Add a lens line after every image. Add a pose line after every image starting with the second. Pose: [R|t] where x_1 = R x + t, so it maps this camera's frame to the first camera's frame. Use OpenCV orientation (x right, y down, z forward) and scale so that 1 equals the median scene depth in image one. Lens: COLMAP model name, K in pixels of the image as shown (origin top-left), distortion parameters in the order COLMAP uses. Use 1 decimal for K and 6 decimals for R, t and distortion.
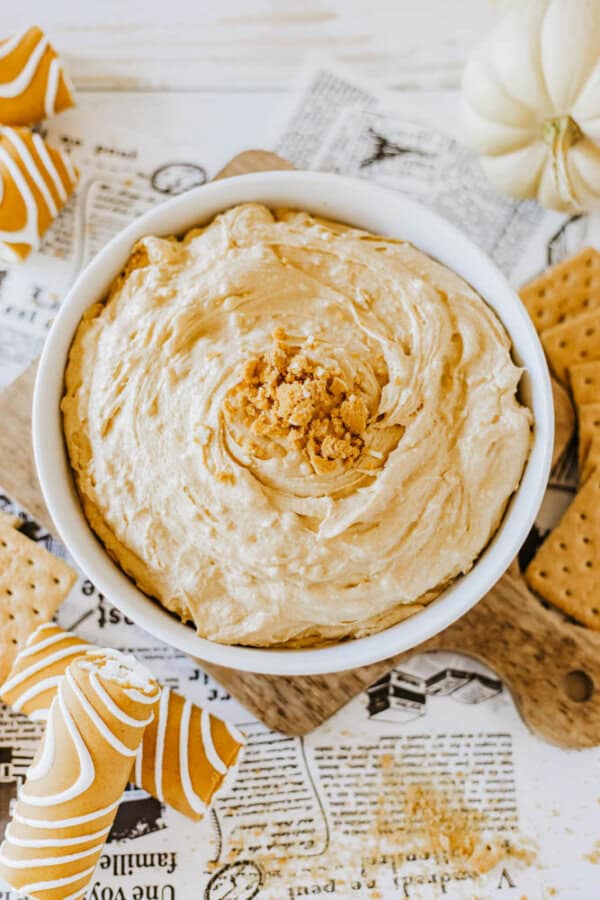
lens RADIAL K [[1541.7, 0, 300.0], [0, 1541.7, 450.0], [0, 0, 1]] dist [0.015180, -0.088011]
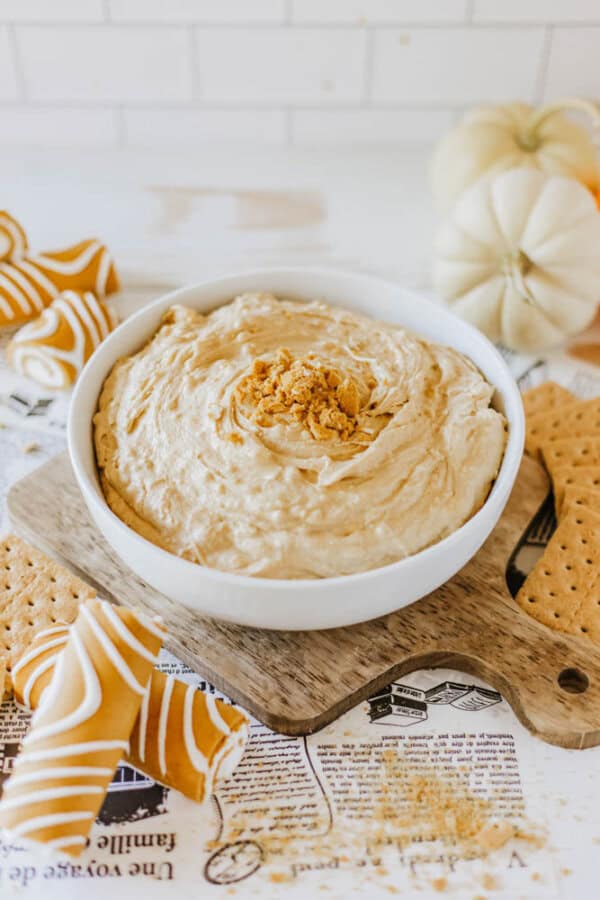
lens RADIAL K [[1437.3, 0, 304.2], [0, 1437.3, 432.3], [0, 0, 1]] dist [0.026761, -0.087650]
pose [[0.999903, -0.008052, -0.011387, 0.013754], [0.000944, 0.853703, -0.520759, 0.537294], [0.013914, 0.520698, 0.853628, 0.095613]]
